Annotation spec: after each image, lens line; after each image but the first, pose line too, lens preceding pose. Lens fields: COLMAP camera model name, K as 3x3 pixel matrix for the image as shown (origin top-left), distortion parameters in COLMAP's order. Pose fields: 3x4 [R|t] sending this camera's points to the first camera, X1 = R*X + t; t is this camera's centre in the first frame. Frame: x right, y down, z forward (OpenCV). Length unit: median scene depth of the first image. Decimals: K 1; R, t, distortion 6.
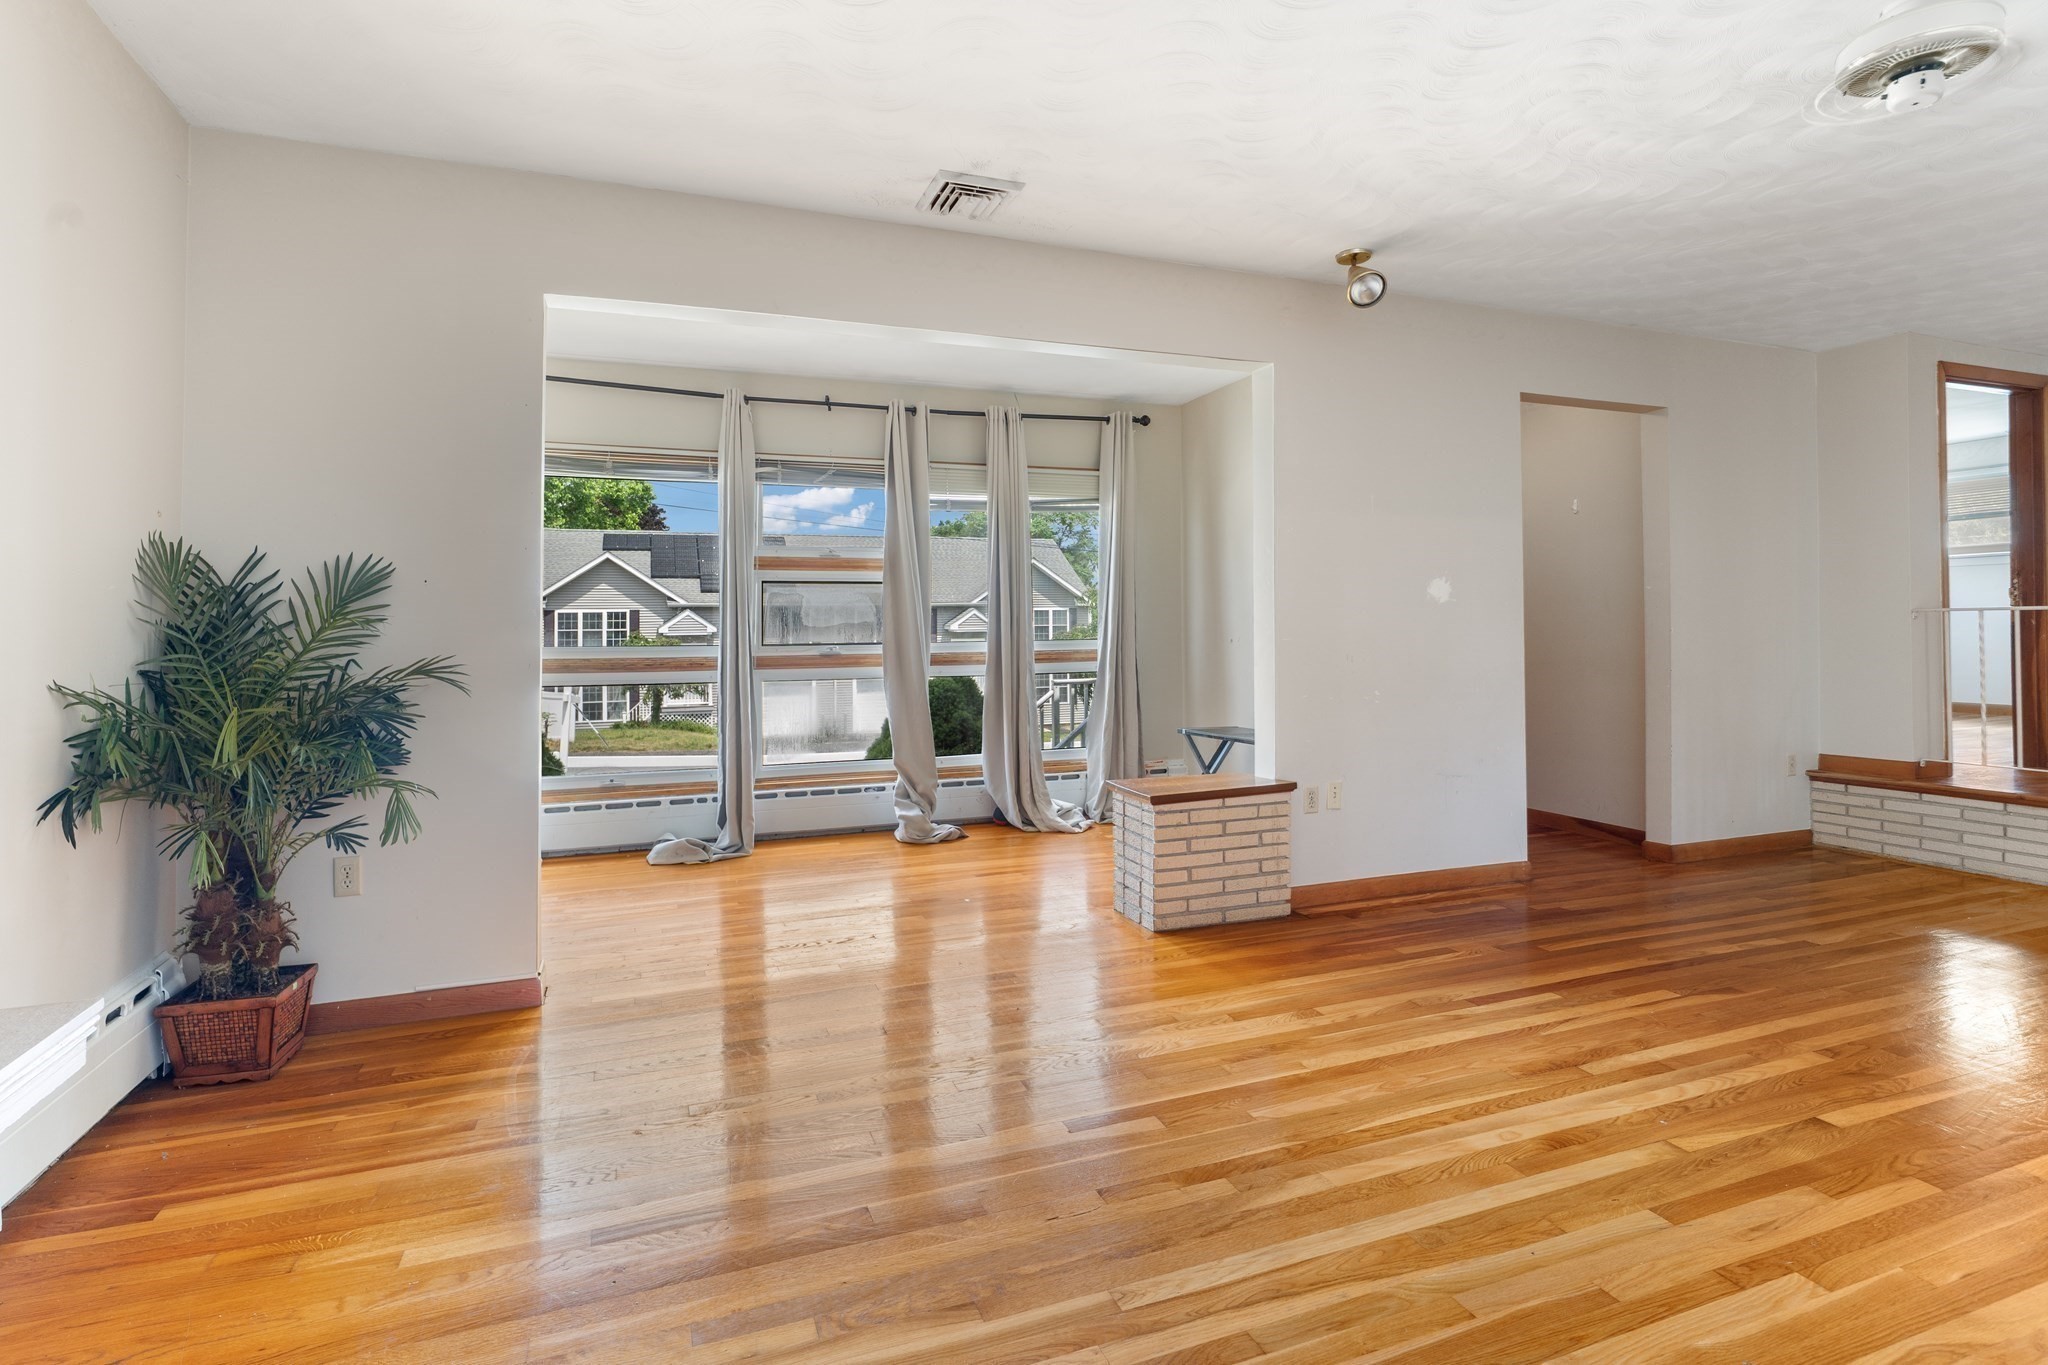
lens RADIAL K [[1001.5, 0, 996.0], [0, 1001.5, 637.6], [0, 0, 1]] dist [-0.005308, -0.000150]
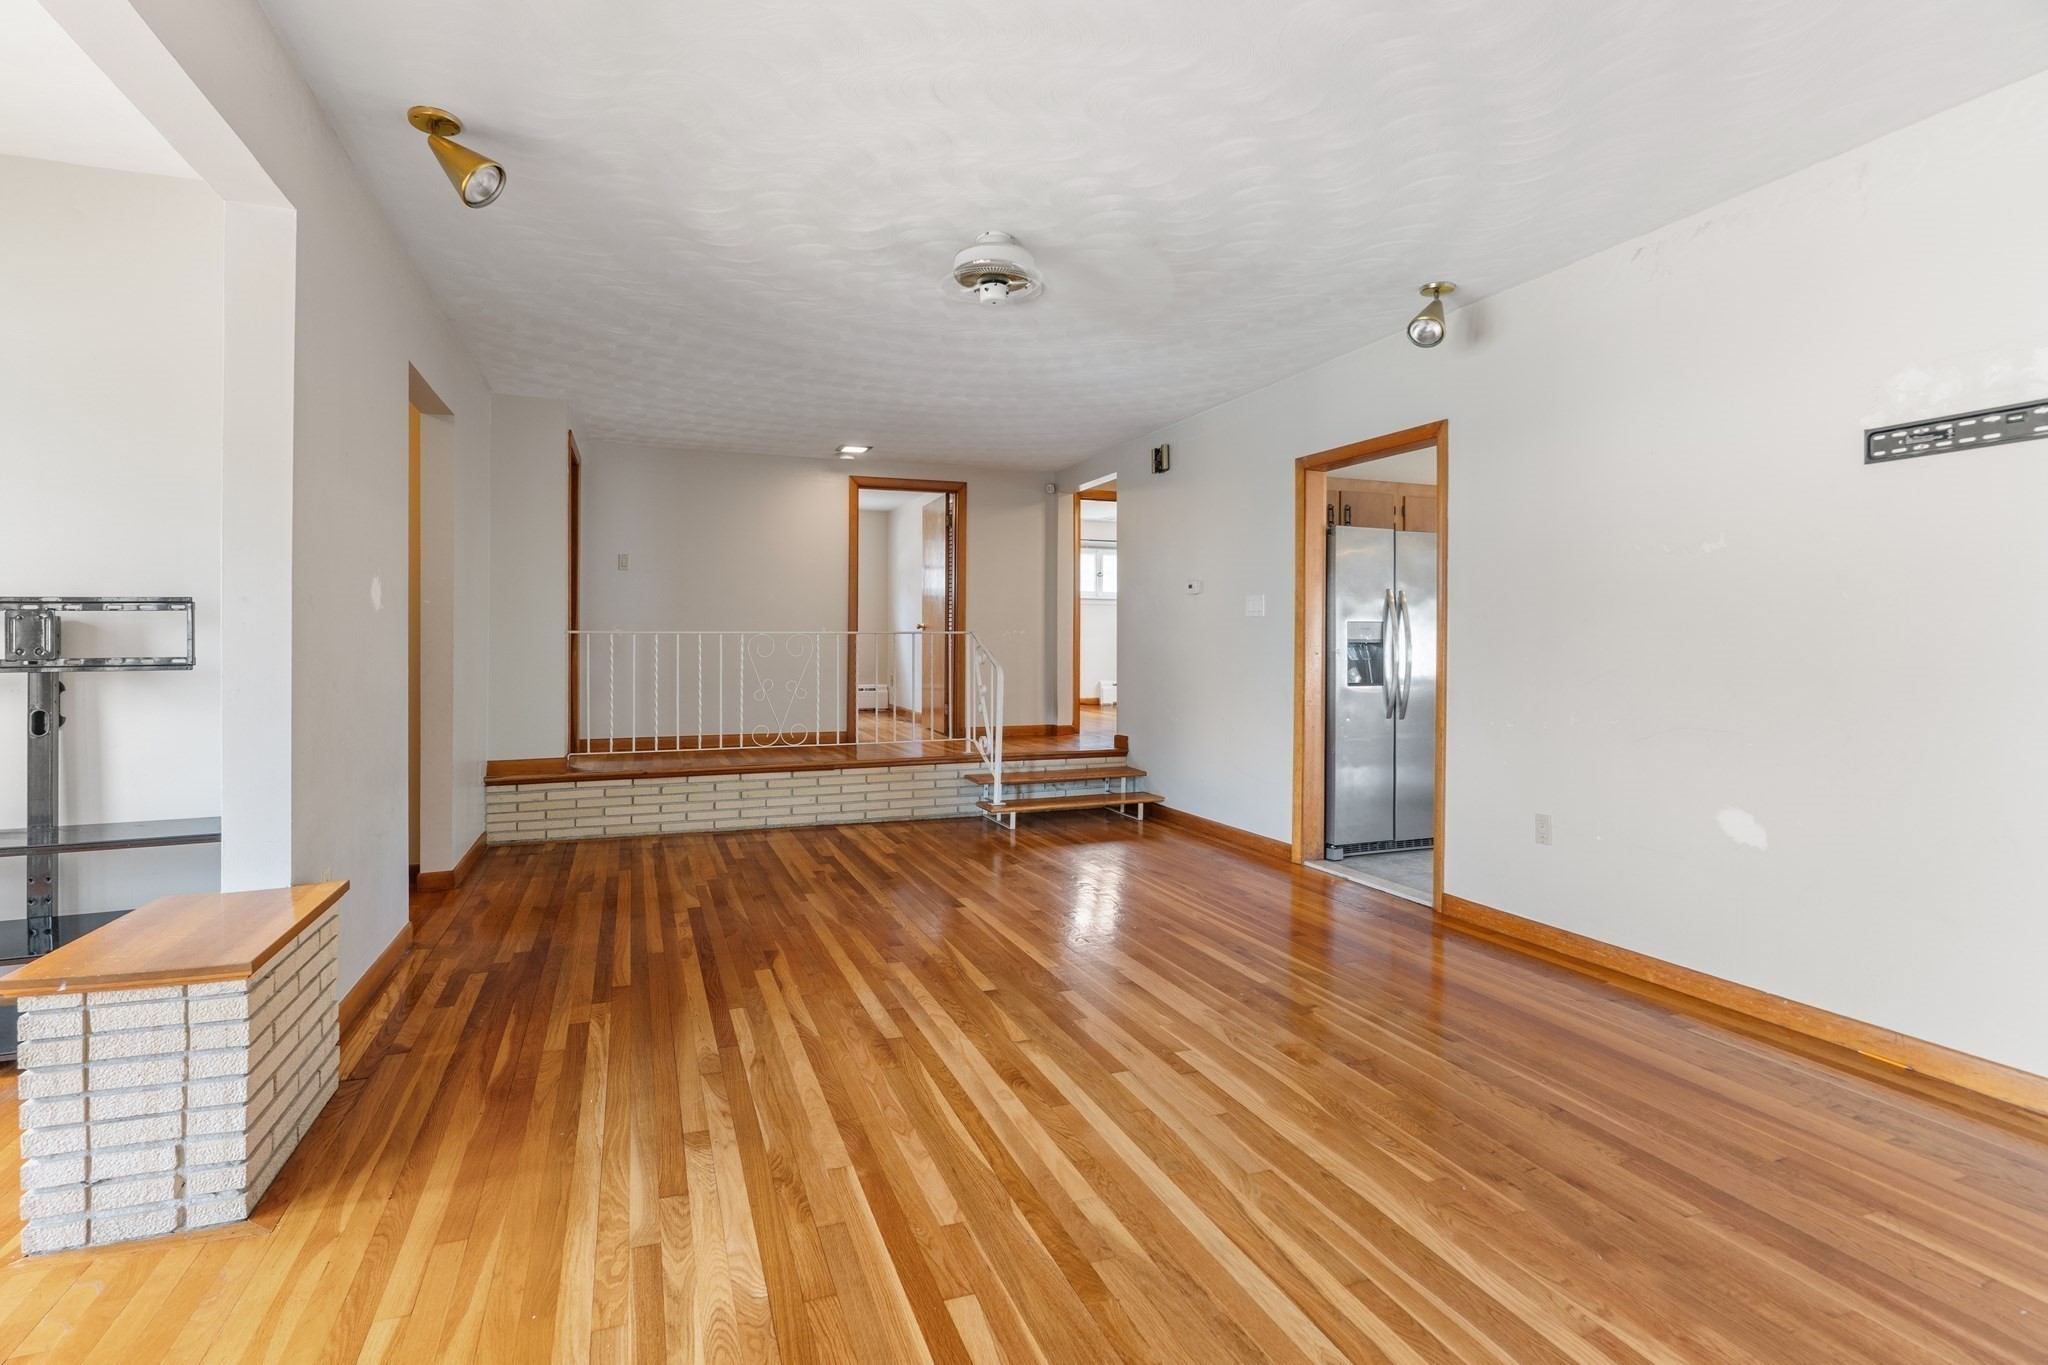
lens RADIAL K [[971.2, 0, 1032.4], [0, 971.2, 665.3], [0, 0, 1]] dist [-0.003360, 0.000607]
pose [[-0.026910, -0.011356, 0.999573, -0.493872], [-0.000667, 0.999935, 0.011342, -0.001214], [-0.999638, -0.000361, -0.026916, 0.846074]]
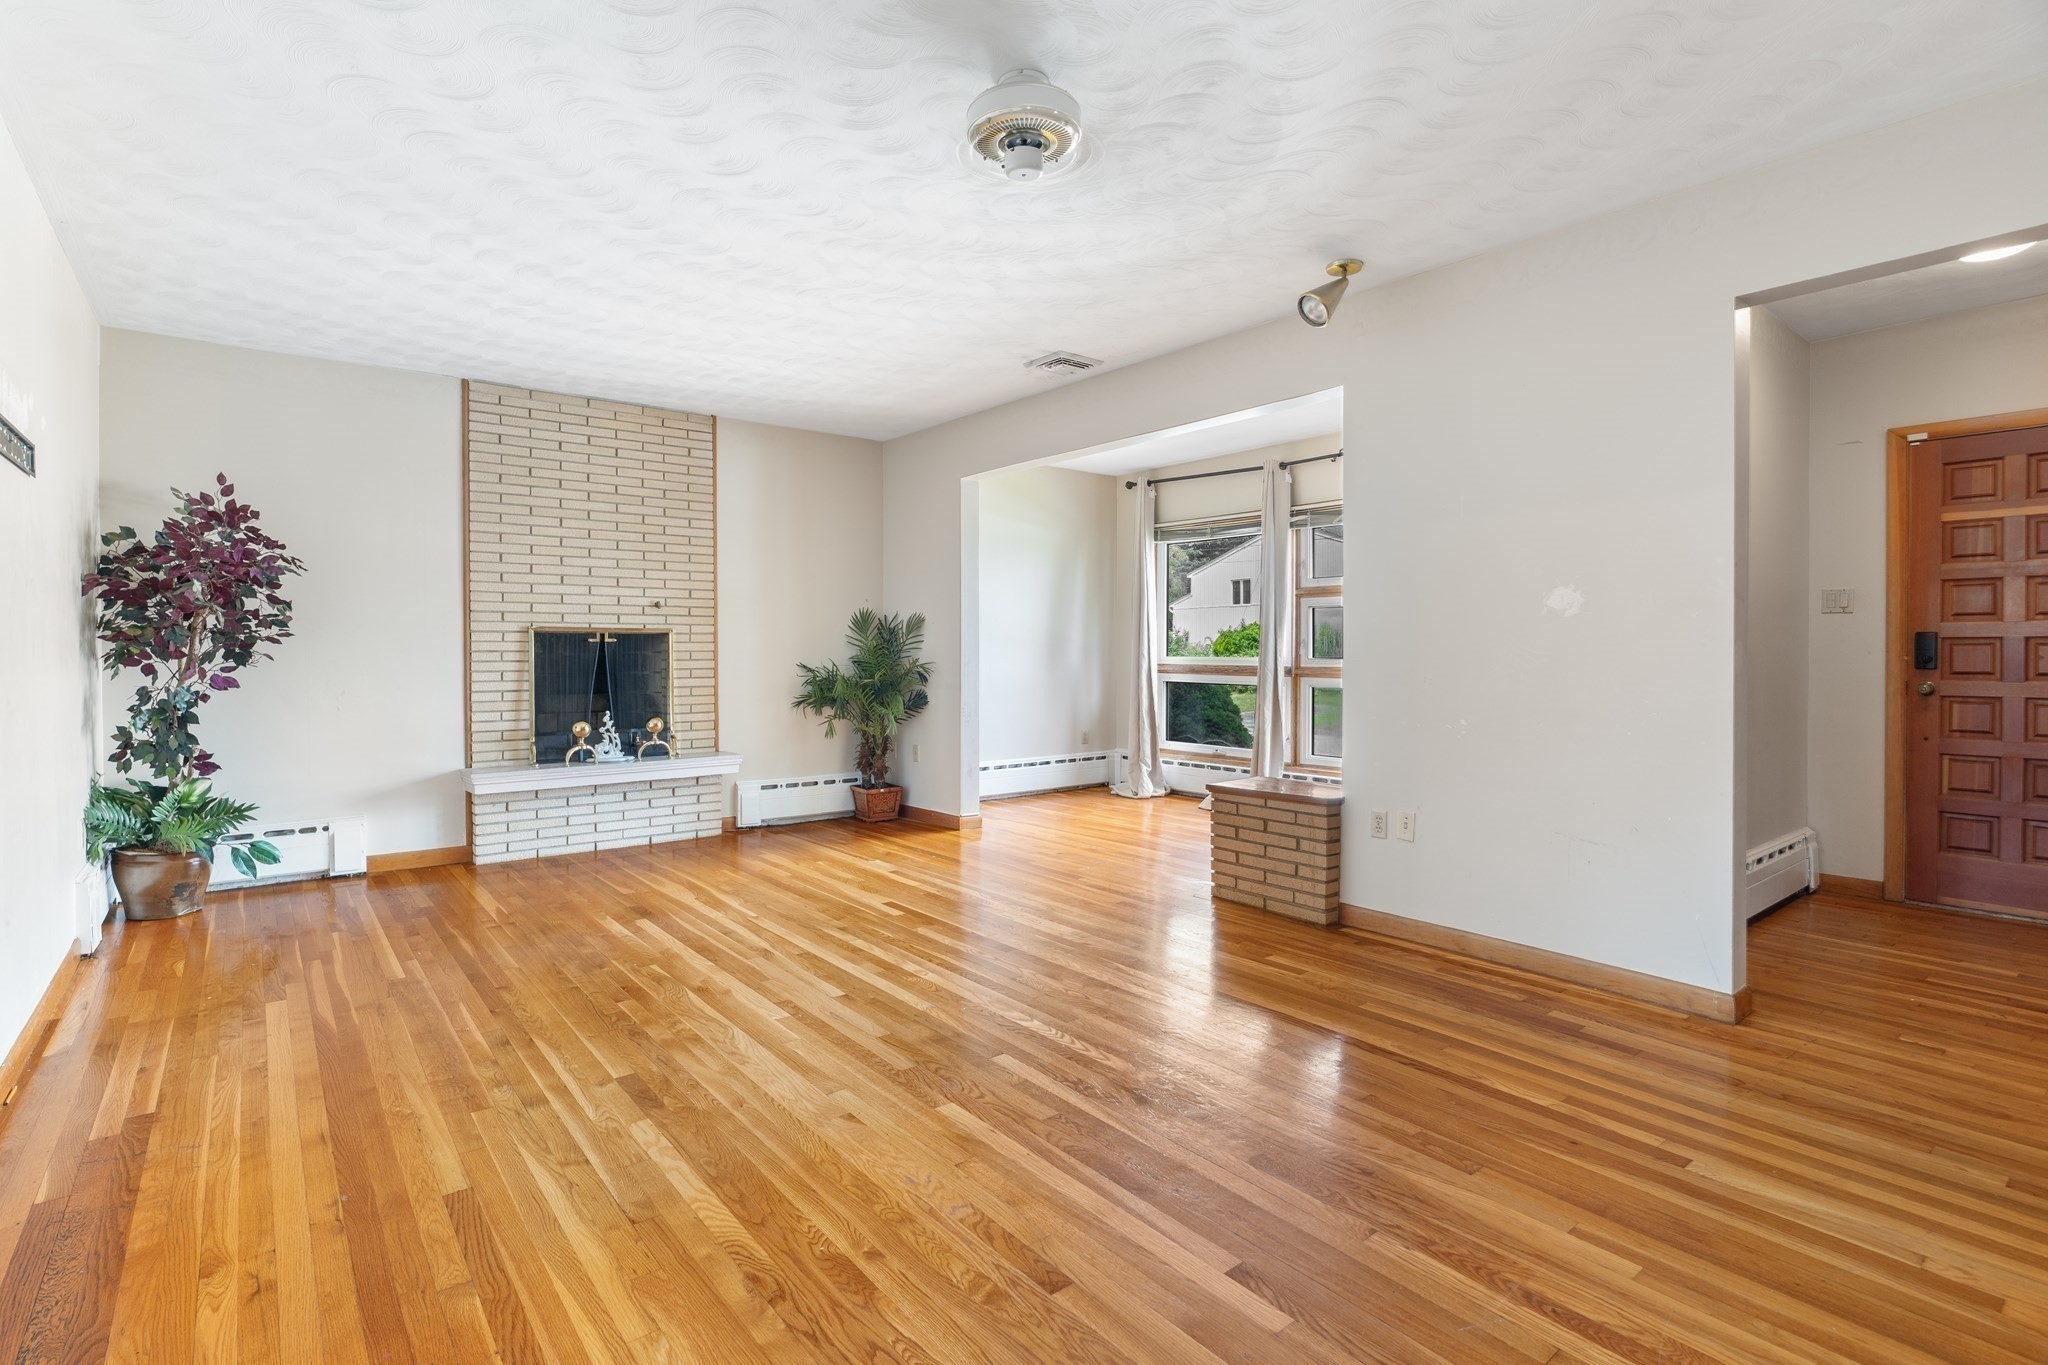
lens RADIAL K [[985.1, 0, 996.6], [0, 985.1, 667.8], [0, 0, 1]] dist [-0.010282, 0.001053]
pose [[0.288895, 0.026064, -0.957006, 1.715730], [-0.004151, 0.999654, 0.025972, -0.020369], [0.957352, -0.003530, 0.288903, 0.563851]]
